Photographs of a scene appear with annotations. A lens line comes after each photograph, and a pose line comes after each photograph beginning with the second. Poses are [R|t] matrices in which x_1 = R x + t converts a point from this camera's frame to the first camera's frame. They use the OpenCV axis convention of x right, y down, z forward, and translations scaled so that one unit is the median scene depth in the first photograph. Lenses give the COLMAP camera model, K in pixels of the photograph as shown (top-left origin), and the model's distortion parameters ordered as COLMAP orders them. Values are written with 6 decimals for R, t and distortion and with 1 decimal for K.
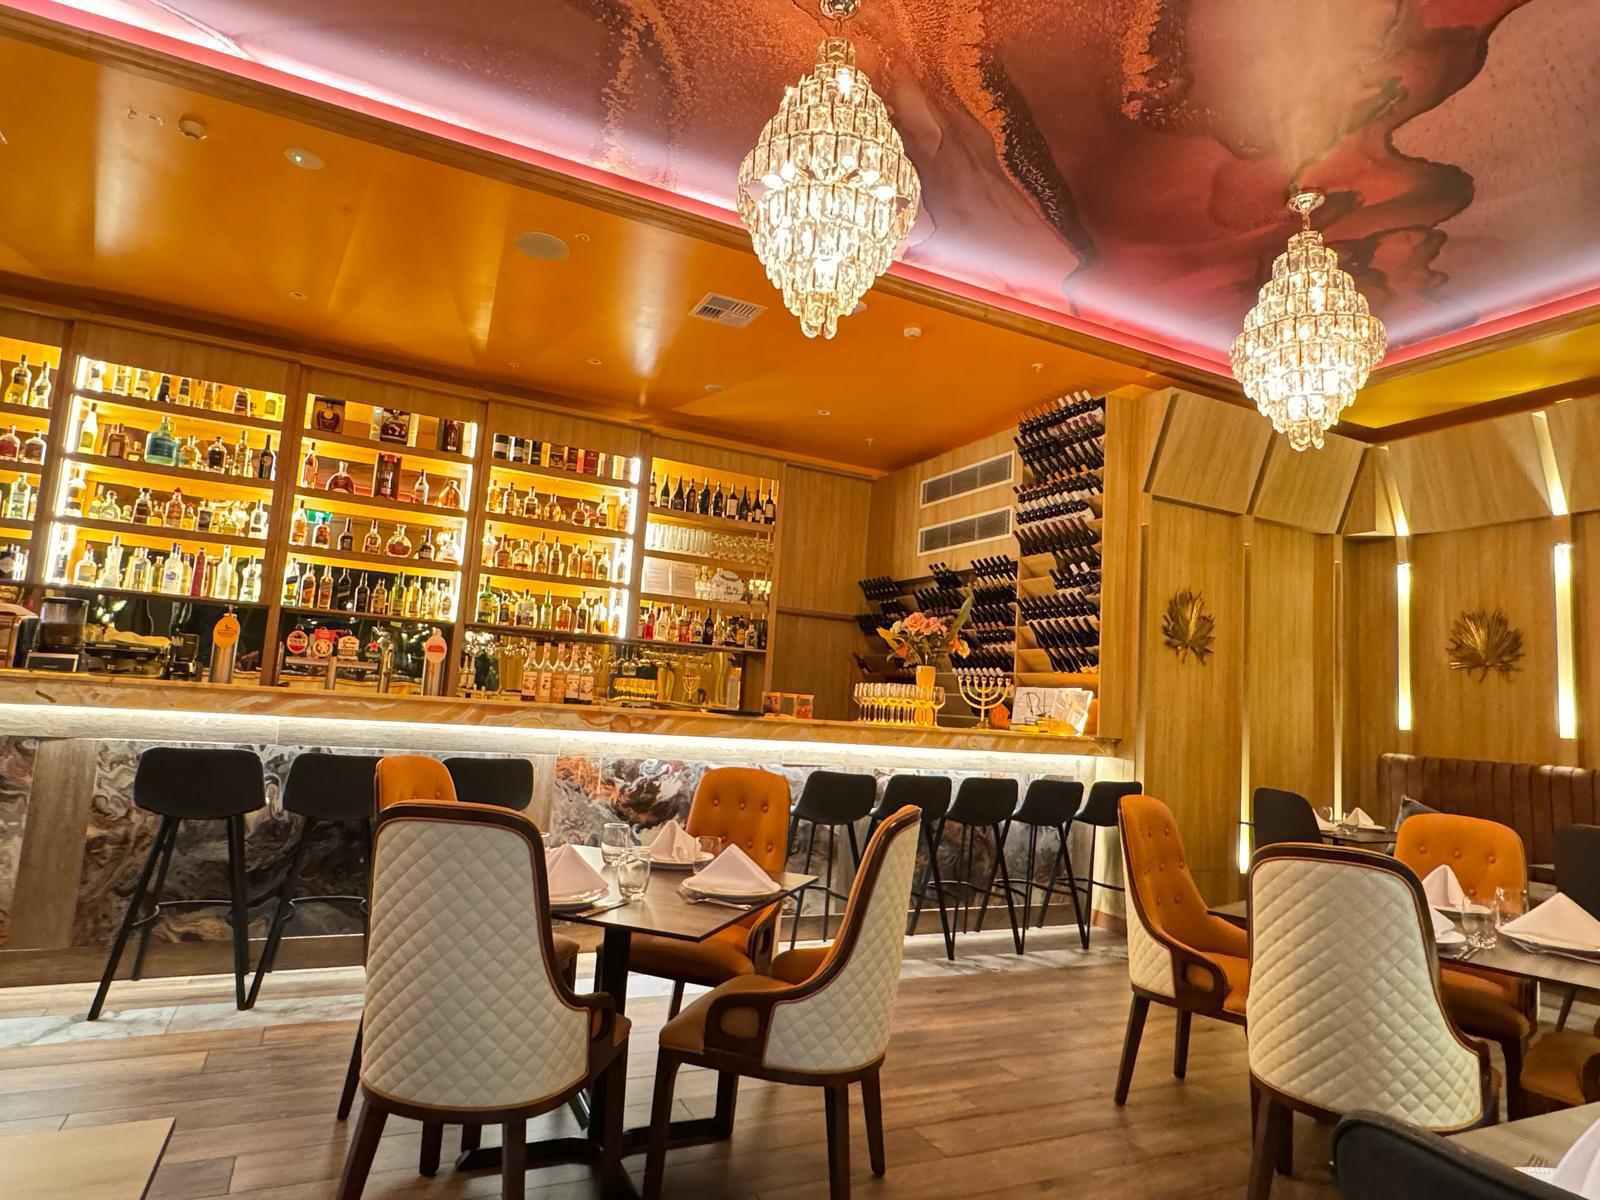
lens RADIAL K [[943.5, 0, 799.2], [0, 943.5, 595.3], [0, 0, 1]] dist [0.009938, 0.003448]
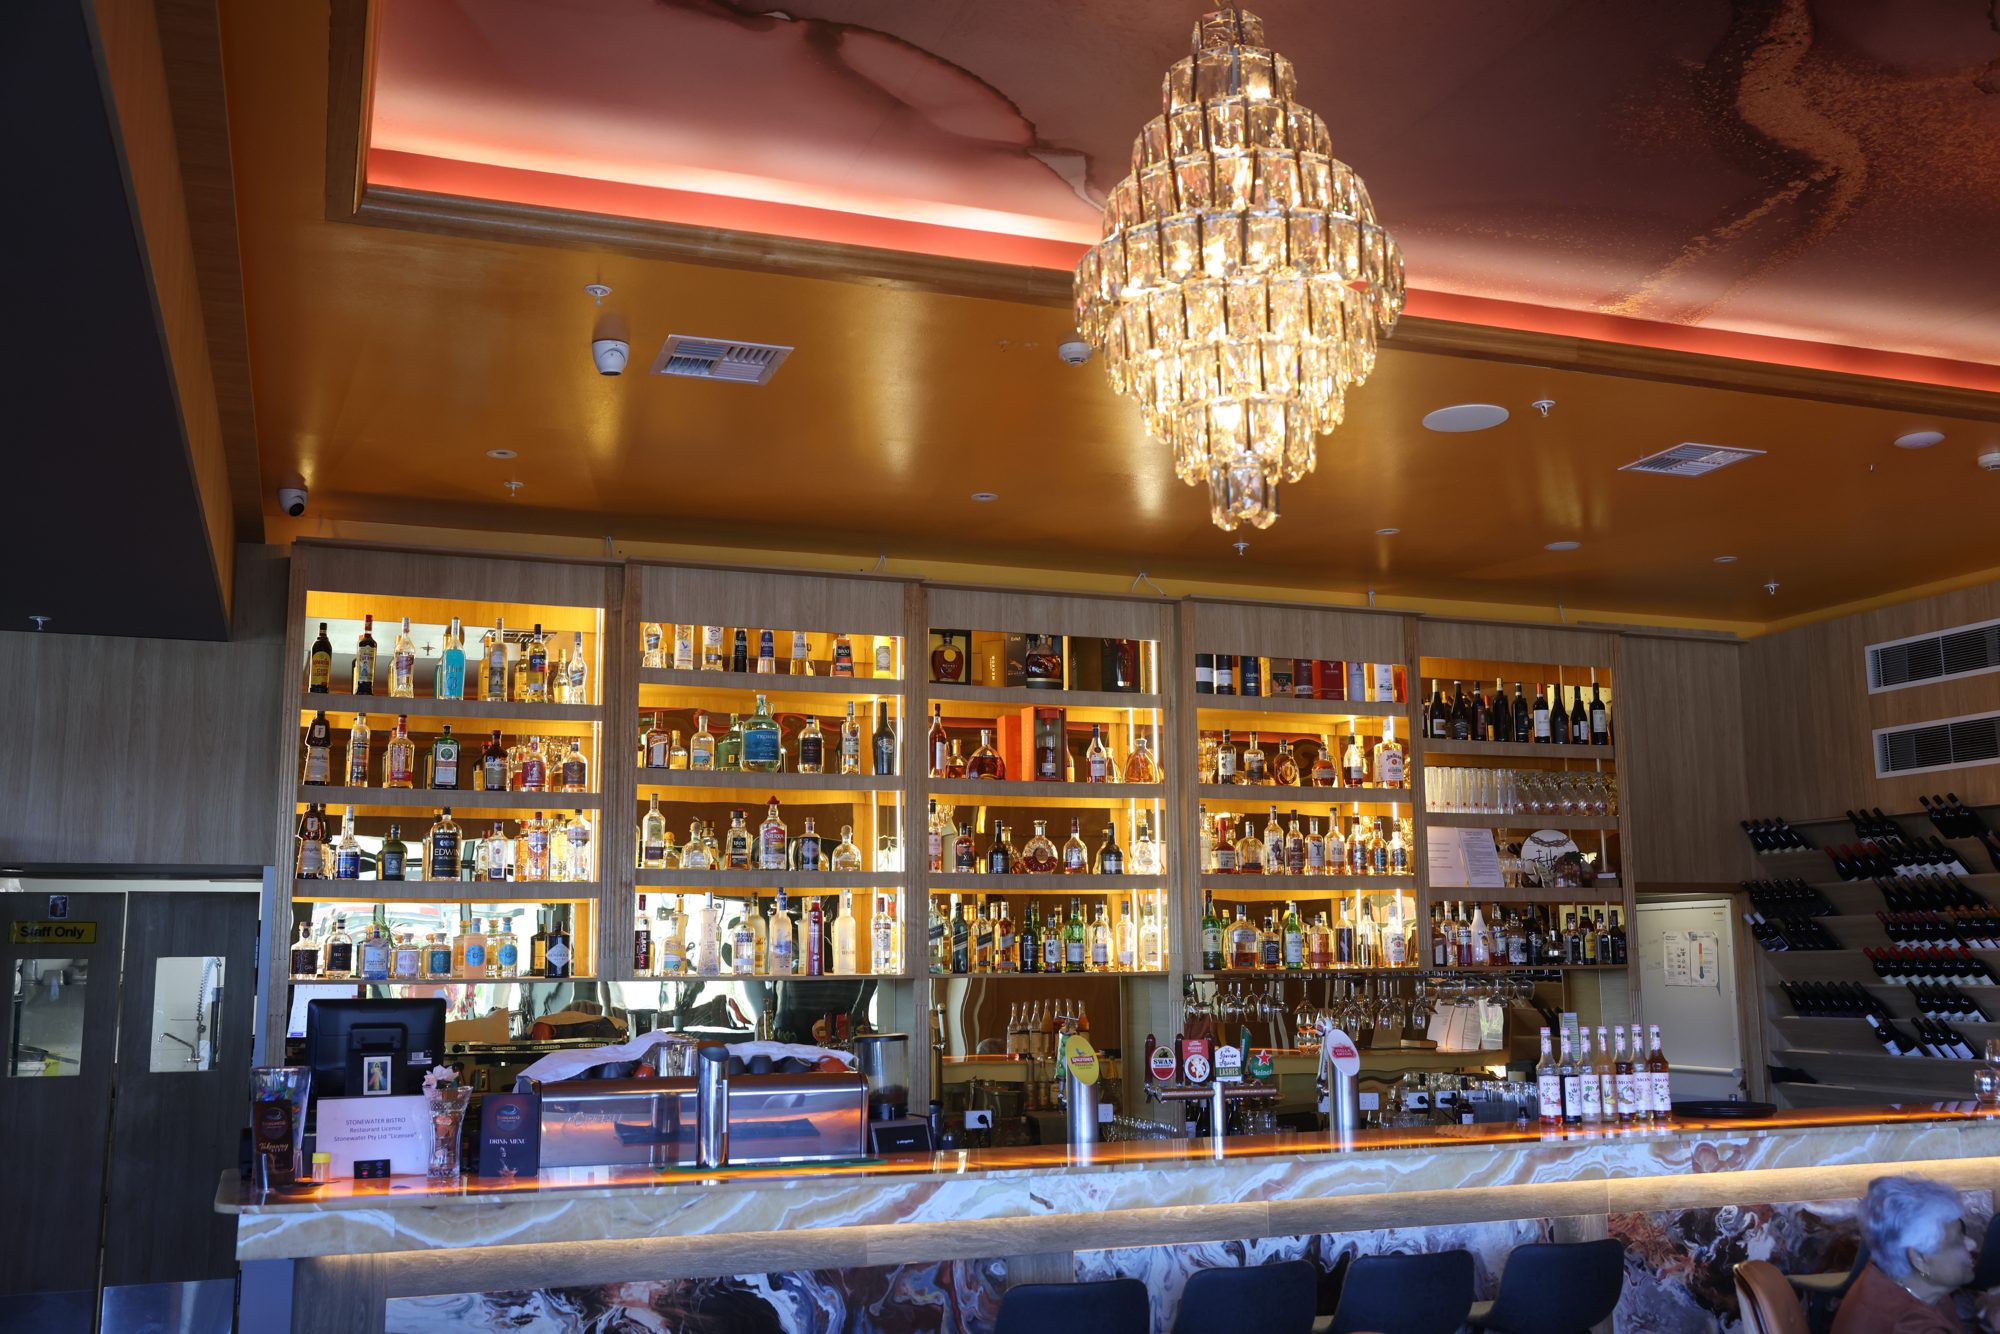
lens RADIAL K [[1886.0, 0, 1004.5], [0, 1886.0, 669.0], [0, 0, 1]] dist [-0.005924, 0.000000]
pose [[0.992532, -0.092061, -0.080029, -0.381868], [0.088437, 0.994938, -0.047713, -0.126011], [0.084016, 0.040279, 0.995650, -0.233296]]
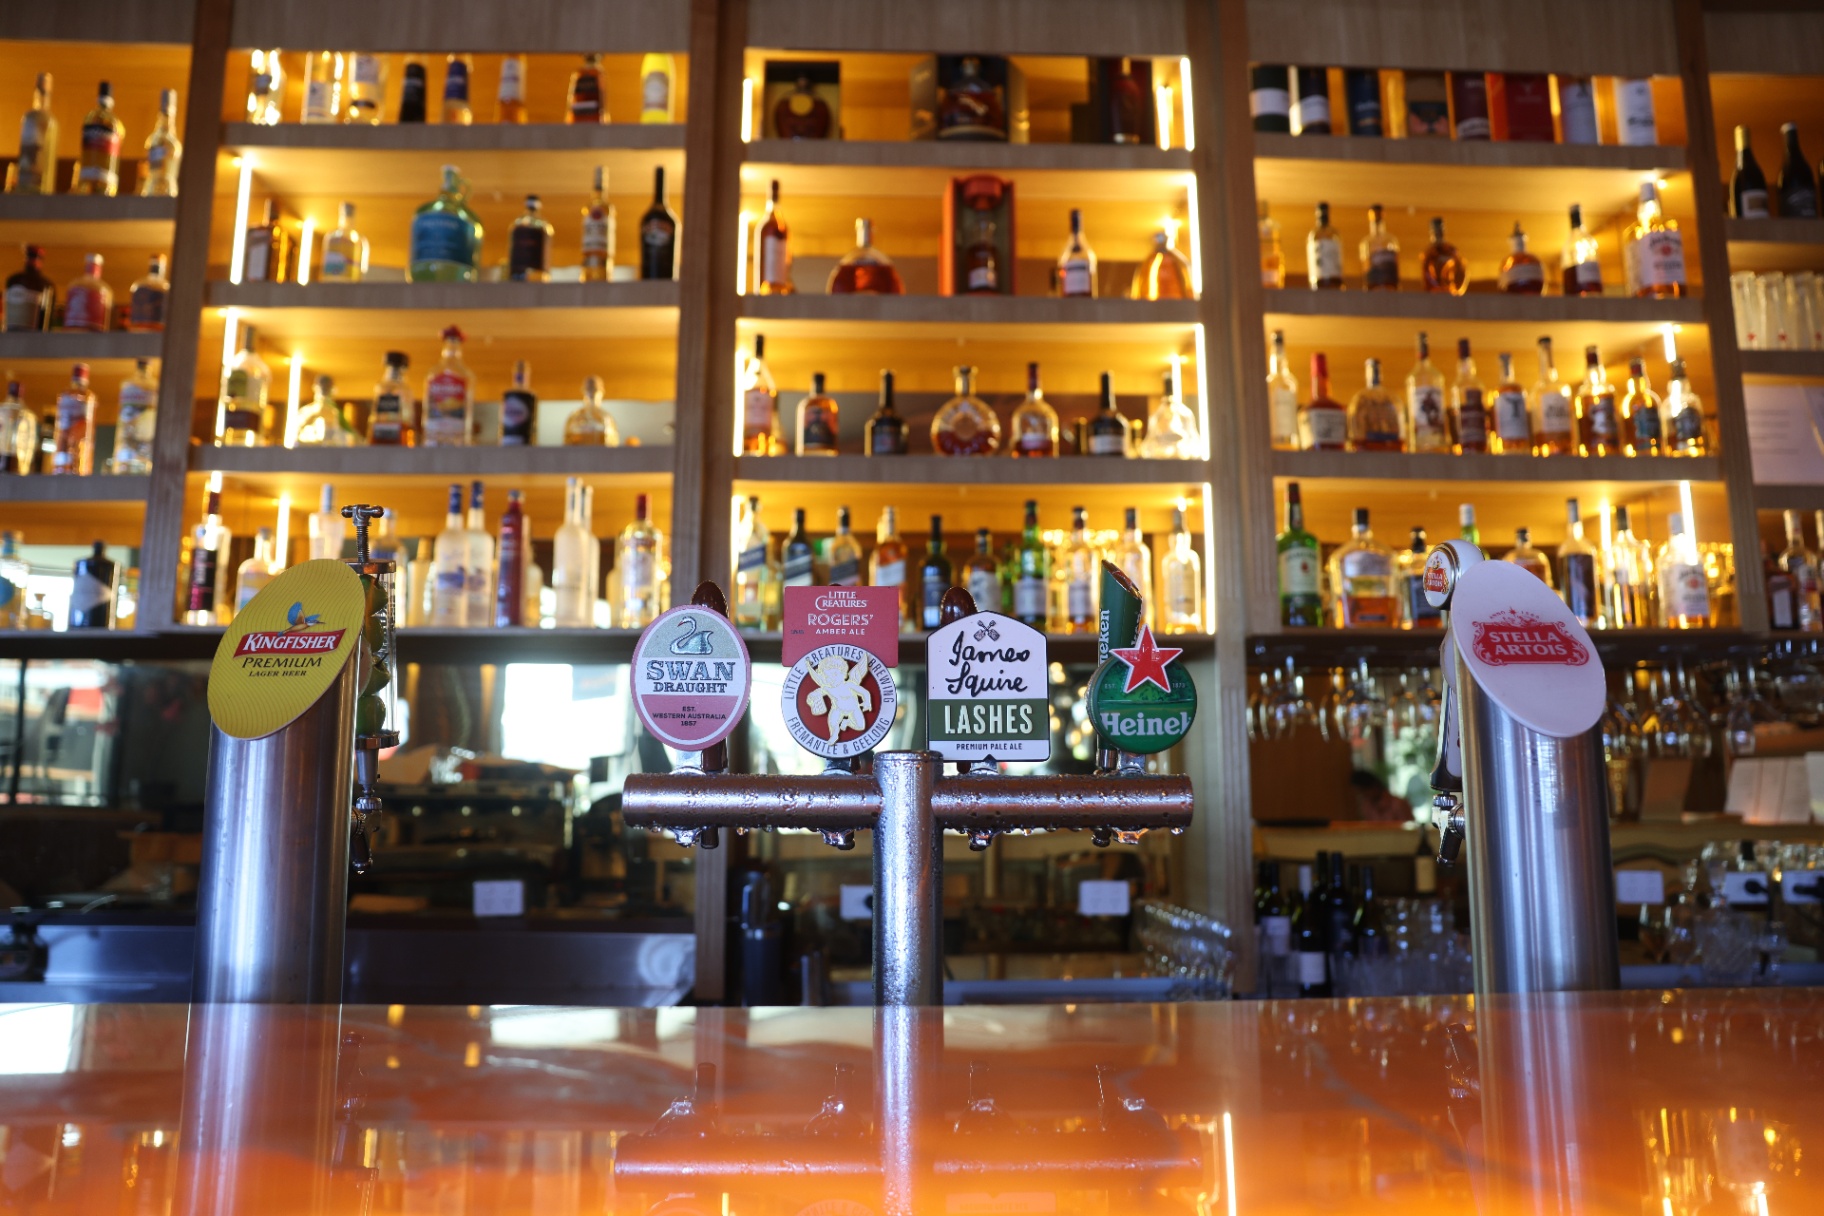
lens RADIAL K [[1252.4, 0, 916.3], [0, 1252.4, 605.7], [0, 0, 1]] dist [-0.049982, 0.016224]
pose [[0.908178, -0.133244, -0.396810, -0.309190], [0.111354, 0.990729, -0.077818, 0.043337], [0.403501, 0.026486, 0.914596, 0.617554]]
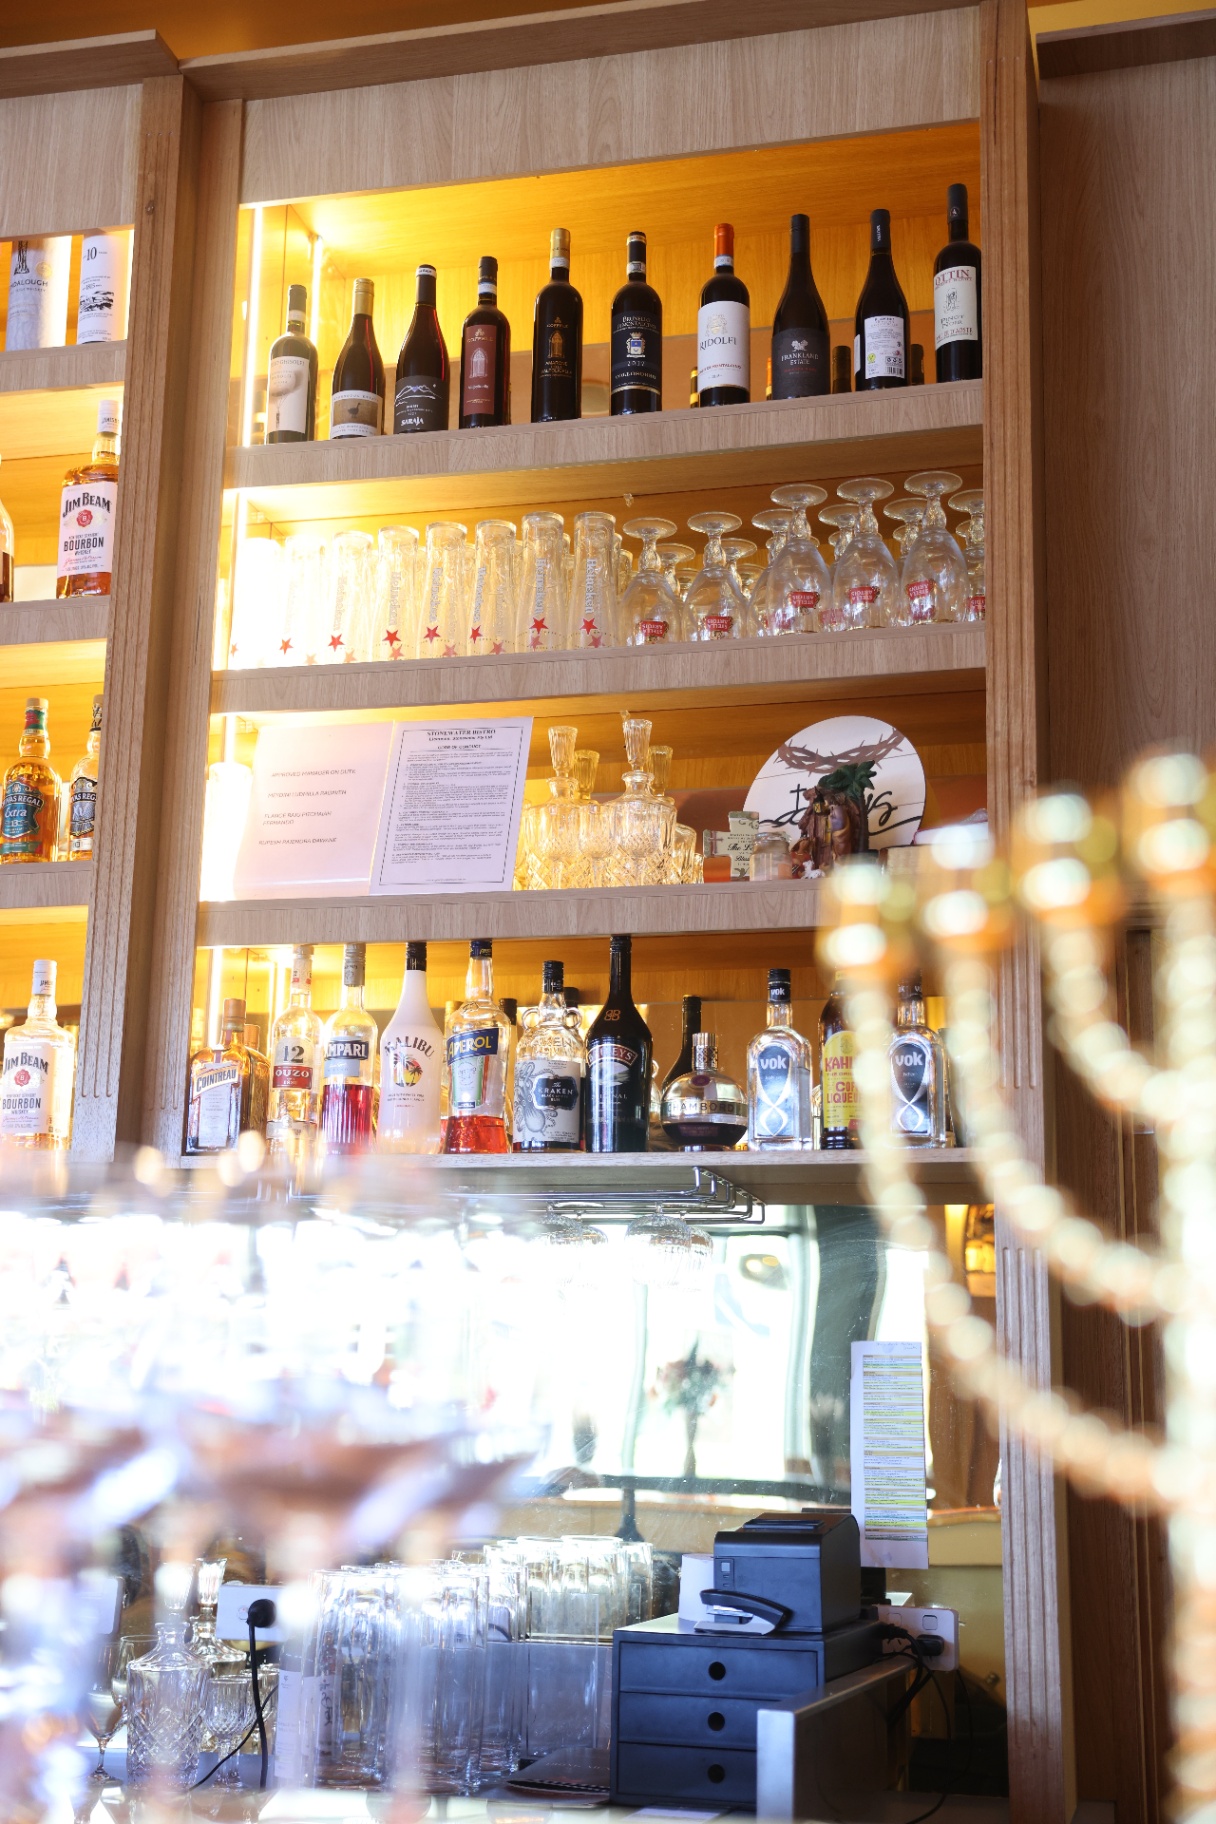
lens RADIAL K [[1720.1, 0, 609.6], [0, 1720.1, 909.0], [0, 0, 1]] dist [-0.005924, 0.000000]
pose [[0.796351, -0.156351, -0.584277, 0.099819], [0.126185, 0.987701, -0.092321, 0.044868], [0.591526, -0.000207, 0.806286, 0.917657]]
